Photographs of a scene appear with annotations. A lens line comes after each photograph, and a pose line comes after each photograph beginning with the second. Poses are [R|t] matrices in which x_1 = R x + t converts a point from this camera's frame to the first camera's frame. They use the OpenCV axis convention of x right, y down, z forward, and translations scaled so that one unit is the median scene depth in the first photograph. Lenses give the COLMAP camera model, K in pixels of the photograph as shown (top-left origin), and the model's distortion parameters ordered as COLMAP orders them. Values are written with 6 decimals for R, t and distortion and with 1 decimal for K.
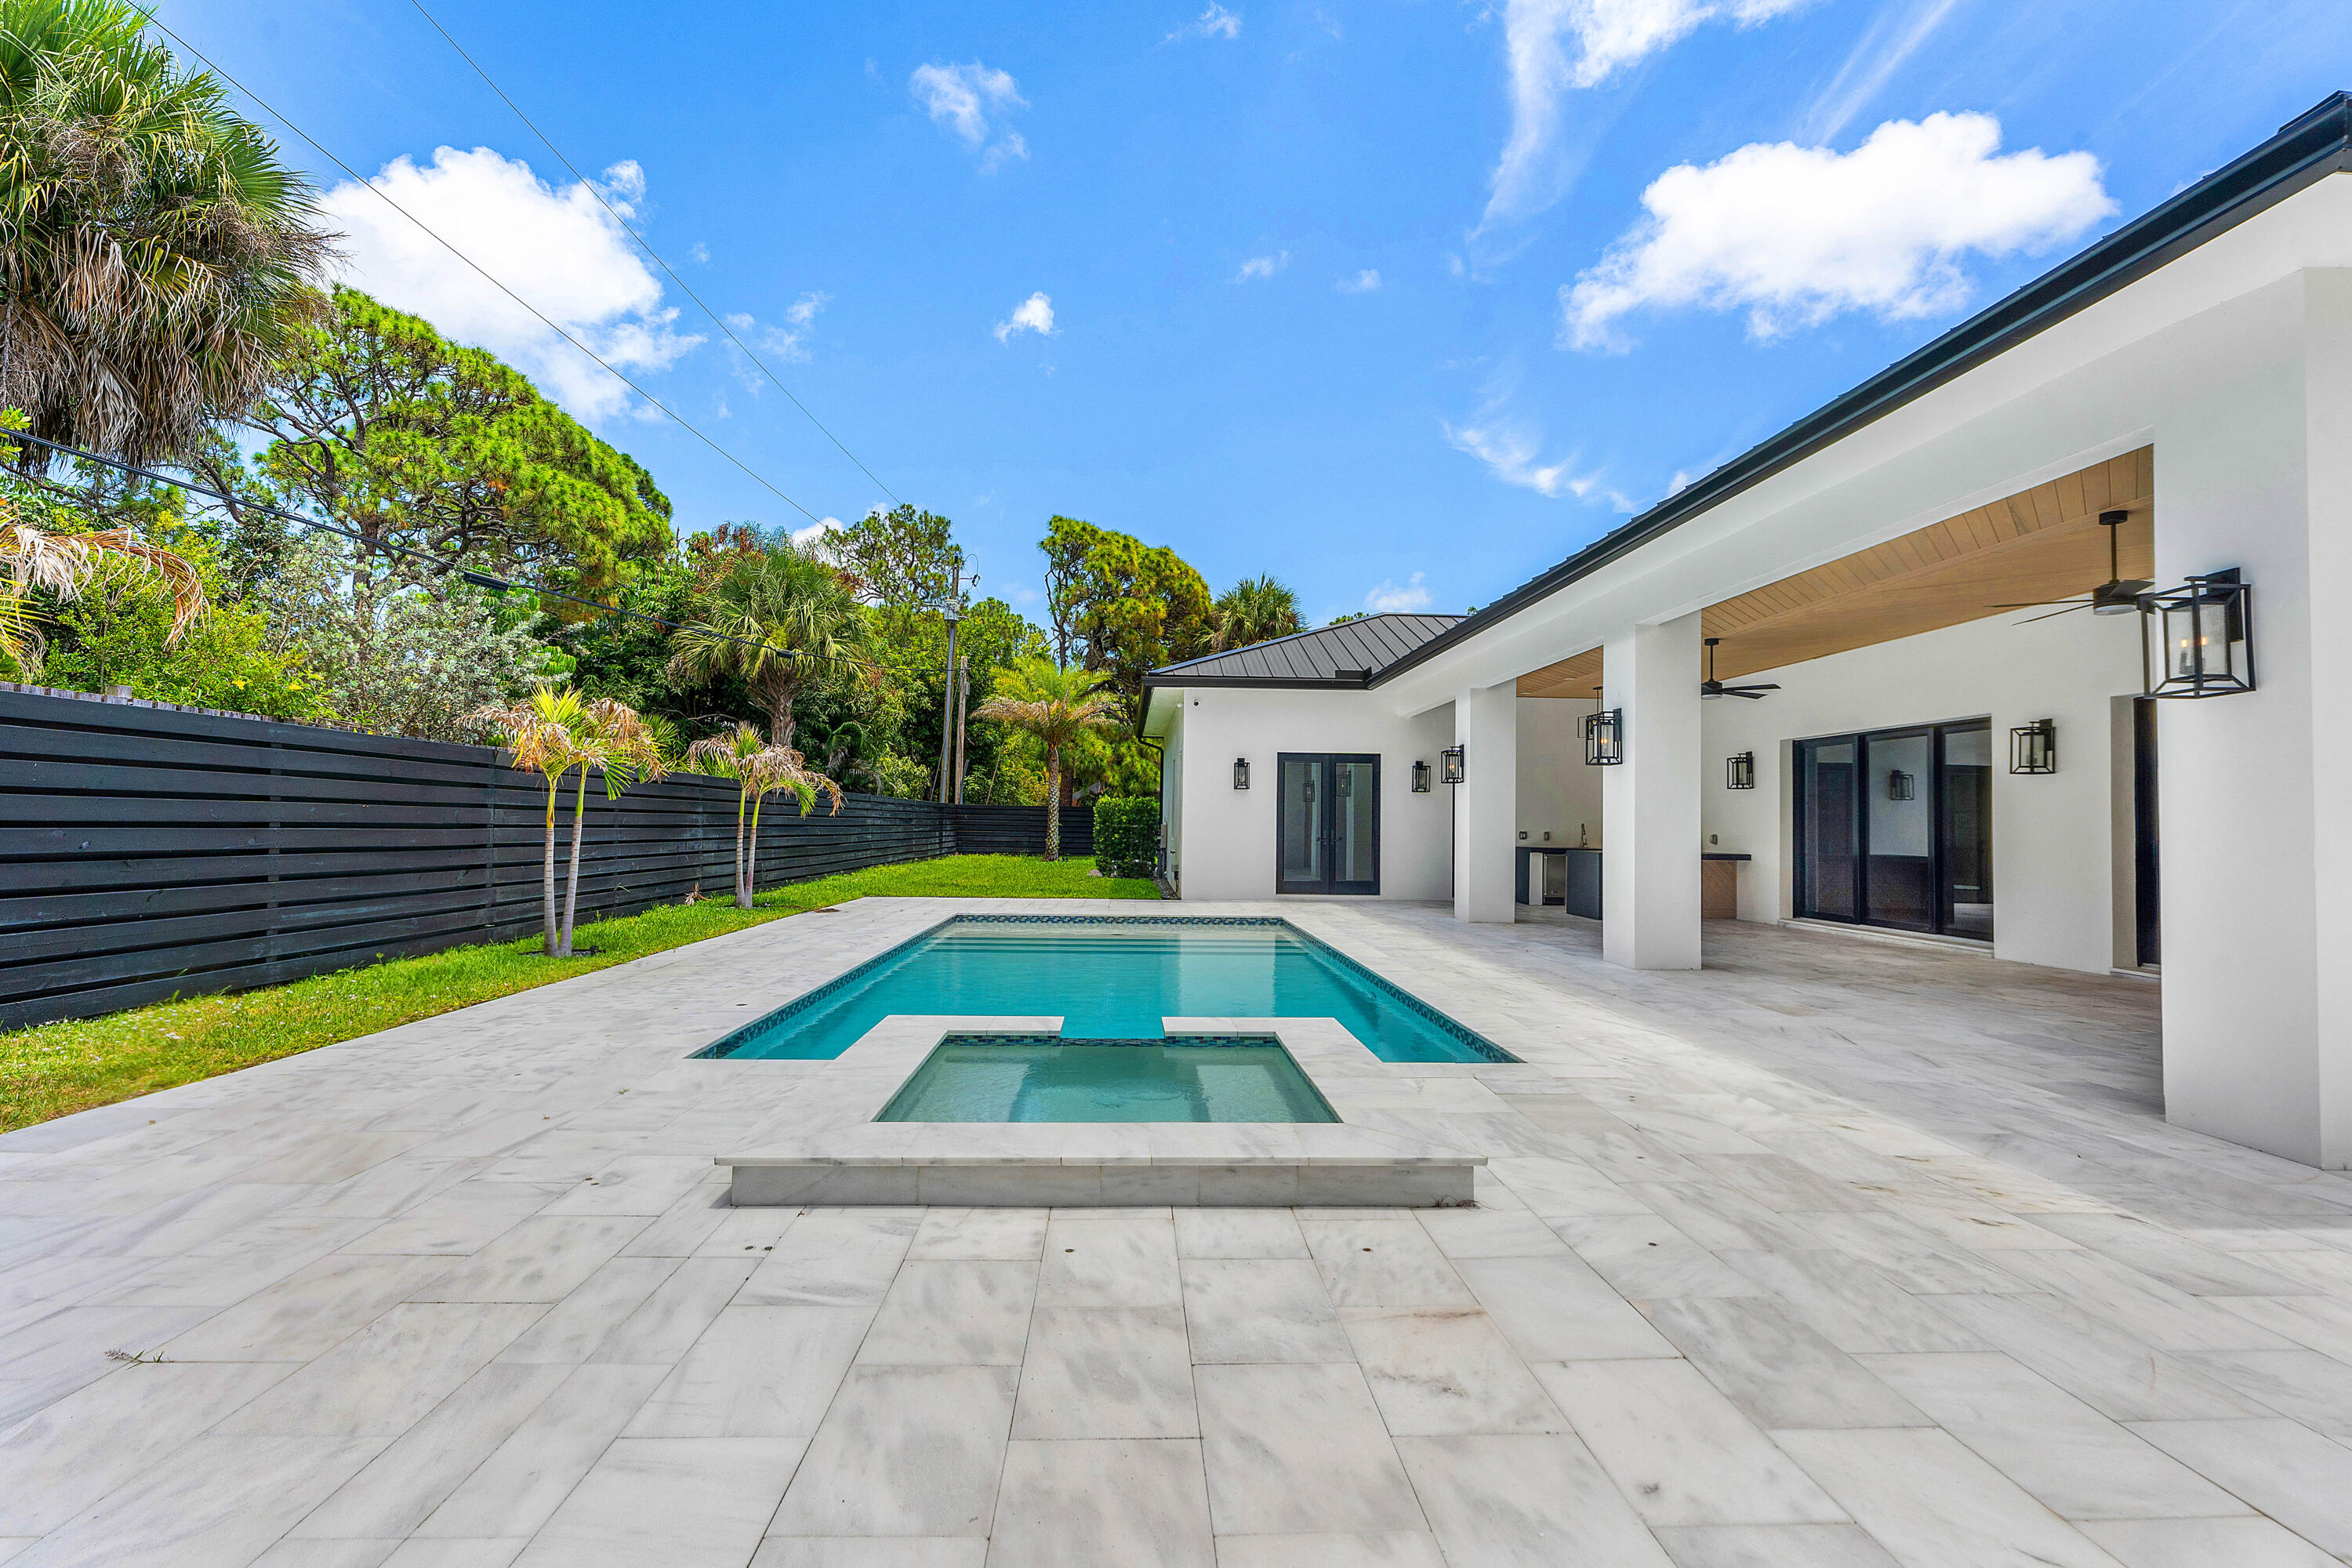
lens RADIAL K [[1053.1, 0, 1167.6], [0, 1053.1, 775.3], [0, 0, 1]] dist [-0.000639, -0.000468]
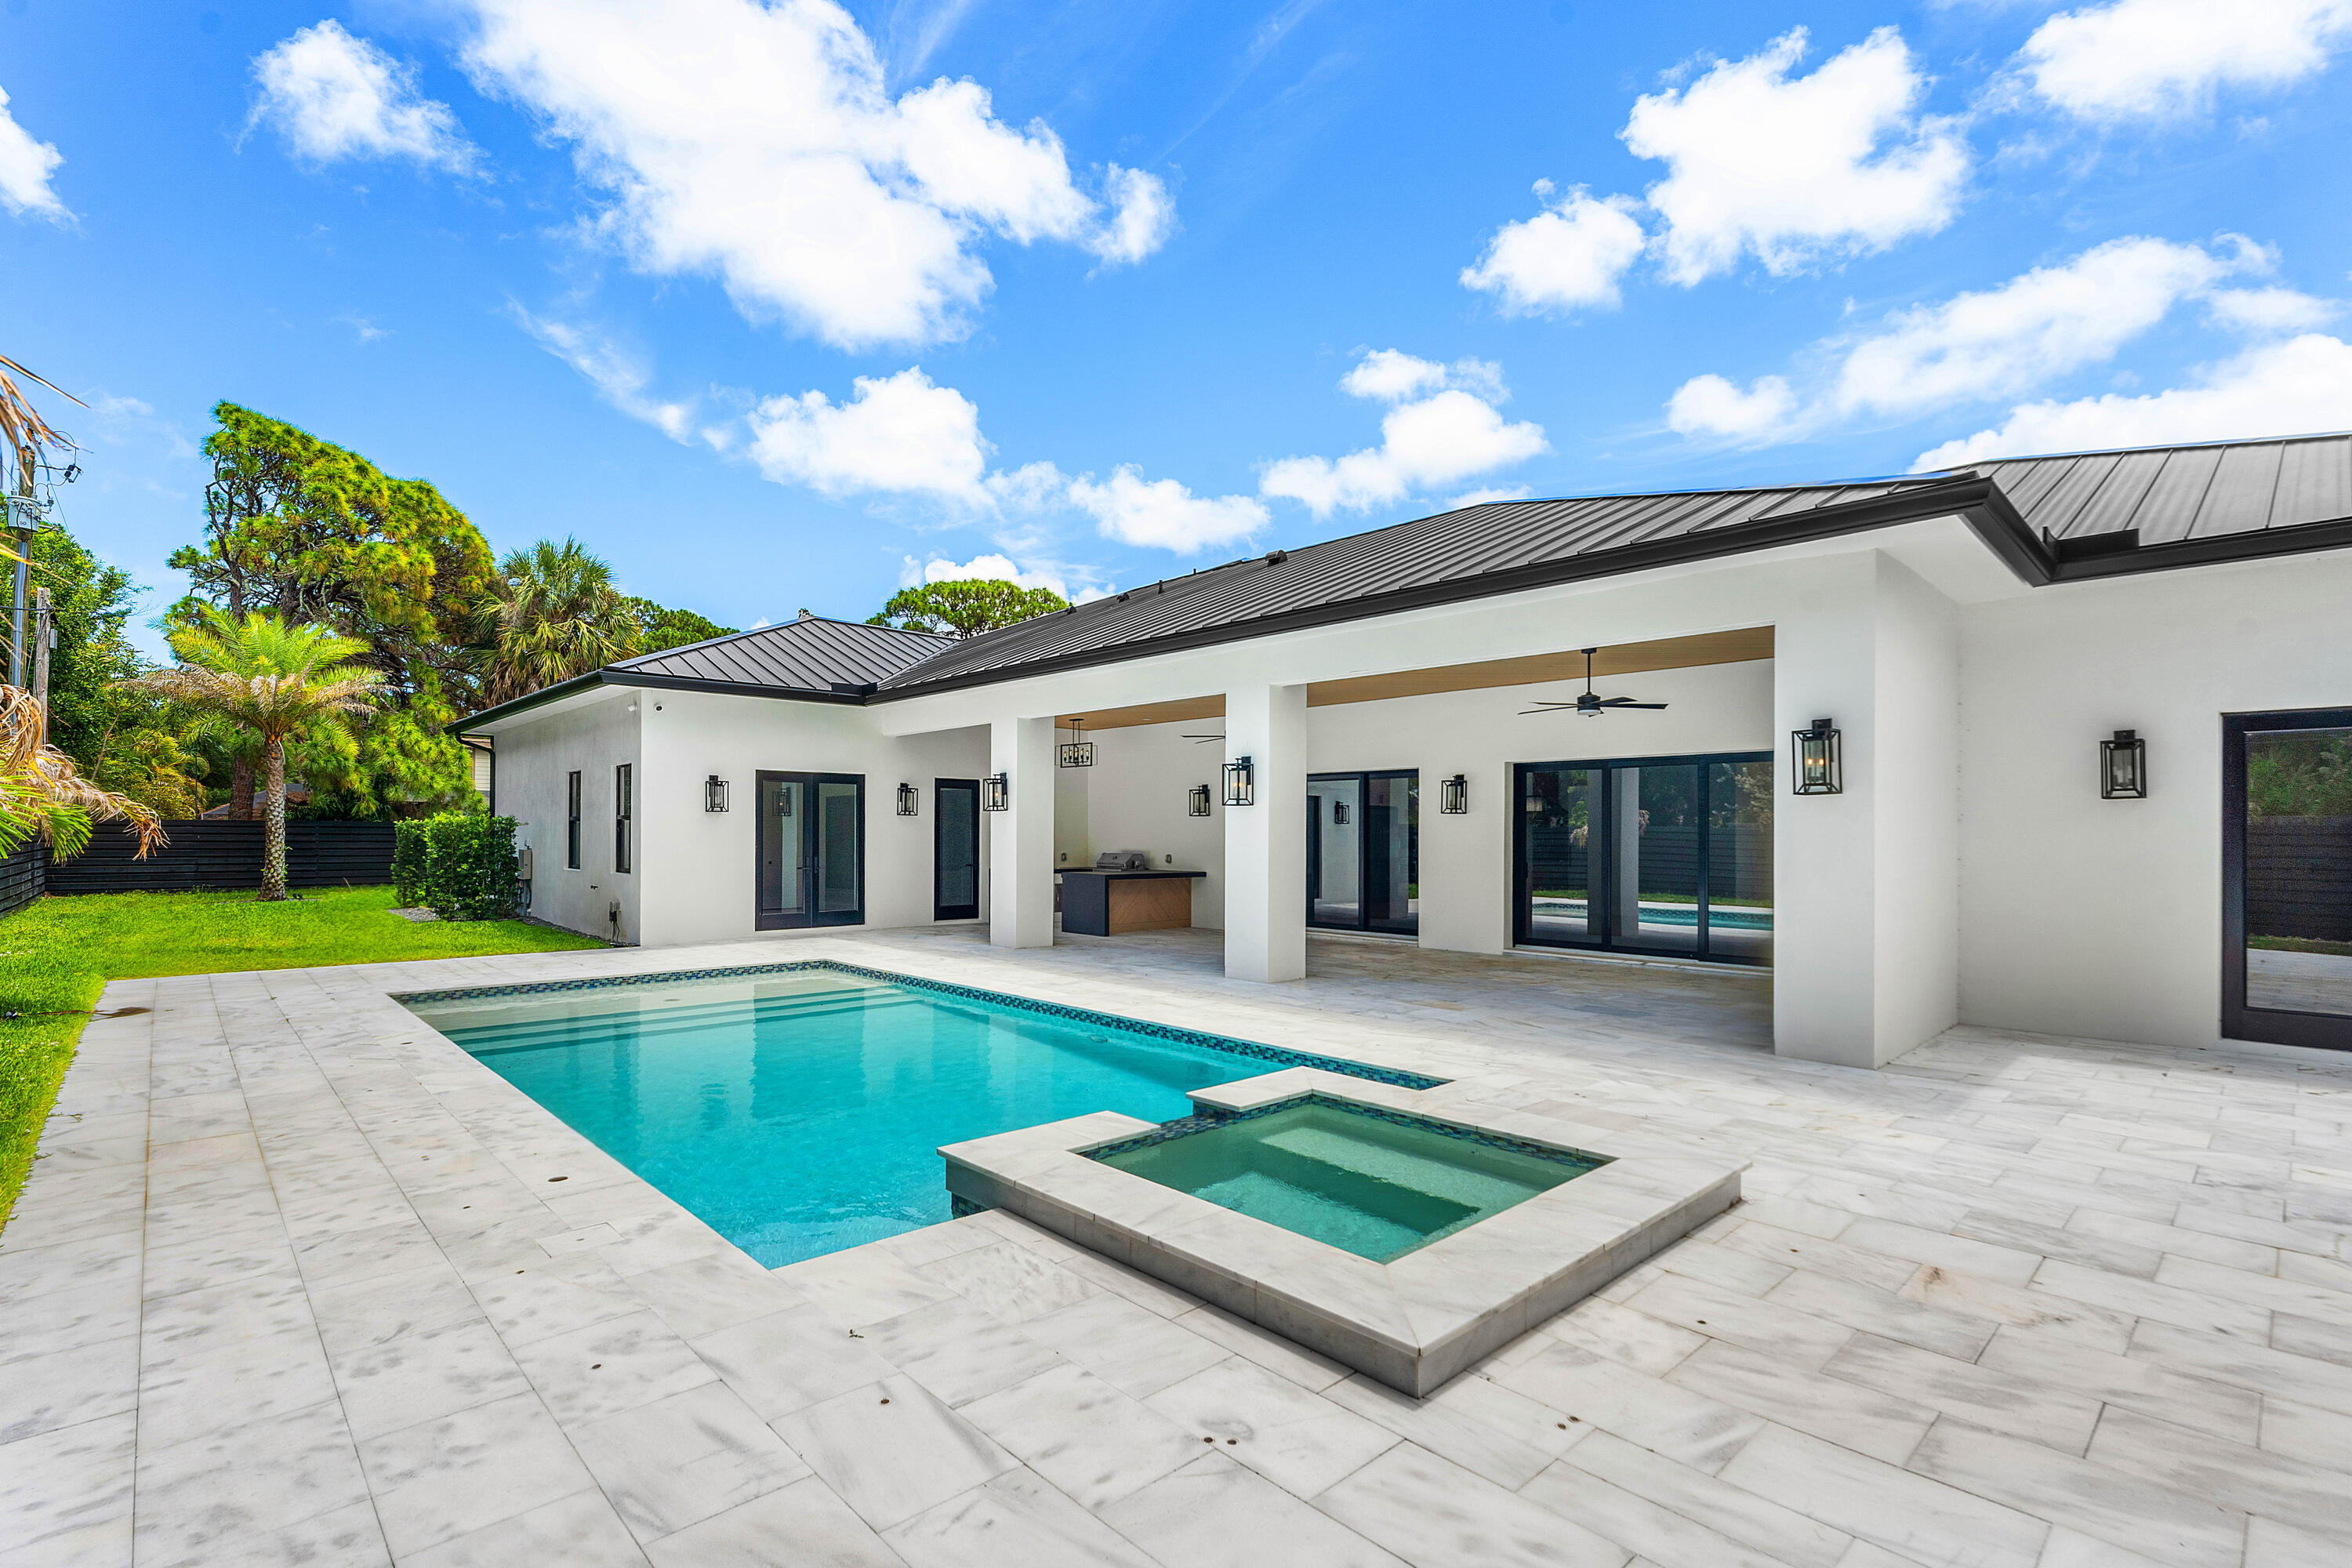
lens RADIAL K [[1094.0, 0, 1123.5], [0, 1094.0, 809.3], [0, 0, 1]] dist [0.000814, 0.000788]
pose [[0.759335, 0.001675, 0.650698, -1.172689], [-0.023293, 0.999426, 0.024610, -0.084970], [-0.650283, -0.033845, 0.758938, 0.498663]]
